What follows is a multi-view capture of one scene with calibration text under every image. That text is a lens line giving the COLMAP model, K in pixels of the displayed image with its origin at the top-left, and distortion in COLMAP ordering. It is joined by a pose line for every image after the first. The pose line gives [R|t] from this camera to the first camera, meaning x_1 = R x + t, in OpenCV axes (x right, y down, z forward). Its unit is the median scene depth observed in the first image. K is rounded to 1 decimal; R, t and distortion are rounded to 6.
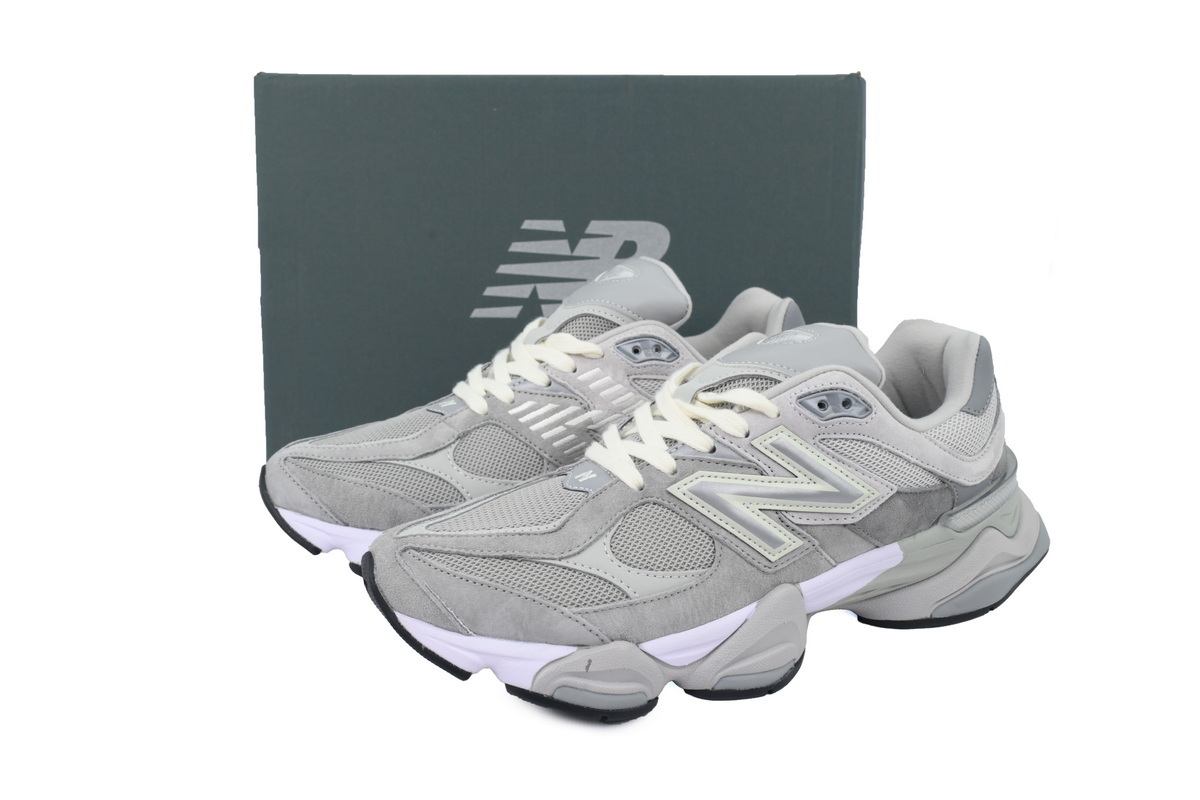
lens RADIAL K [[1031.9, 0, 600.0], [0, 1031.9, 400.0], [0, 0, 1]] dist [0.000030, -0.003100]
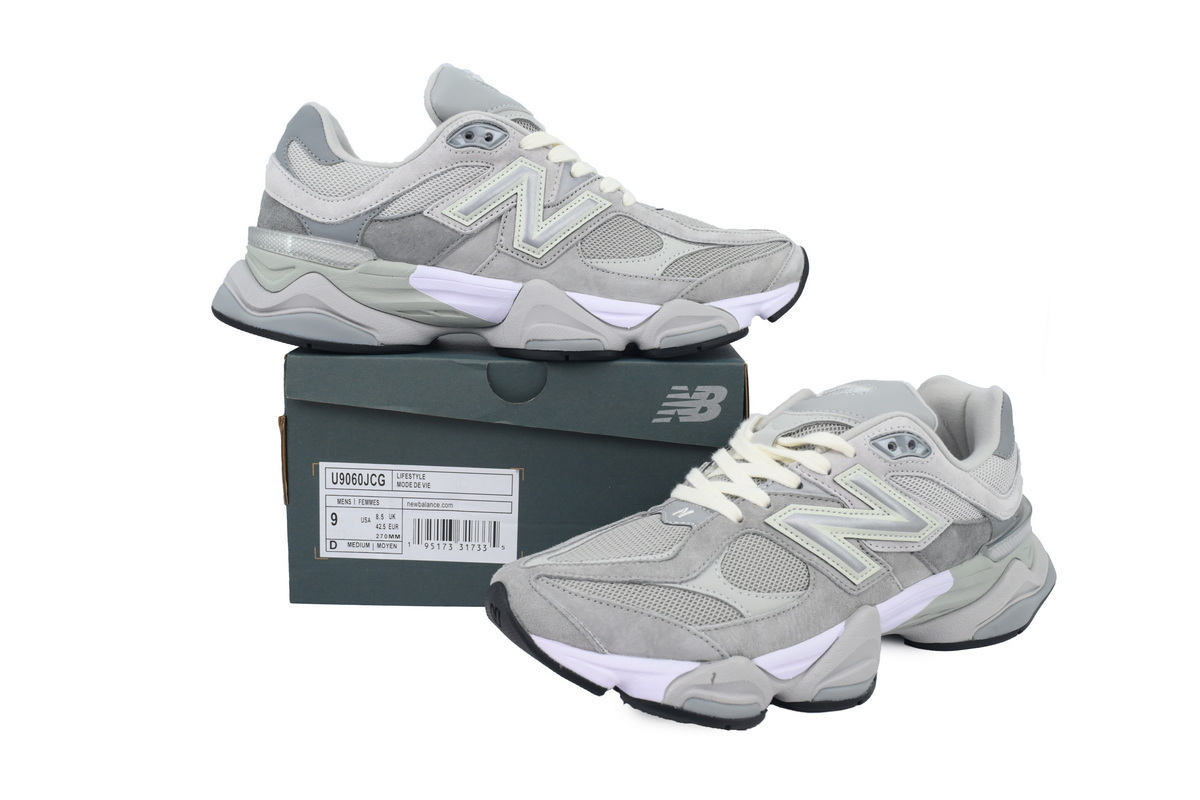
lens RADIAL K [[1031.9, 0, 600.0], [0, 1031.9, 400.0], [0, 0, 1]] dist [0.000030, -0.003100]
pose [[0.991867, 0.004056, 0.127213, -0.252734], [0.008140, 0.995424, -0.095205, 0.060807], [-0.127017, 0.095466, 0.987296, -0.093066]]
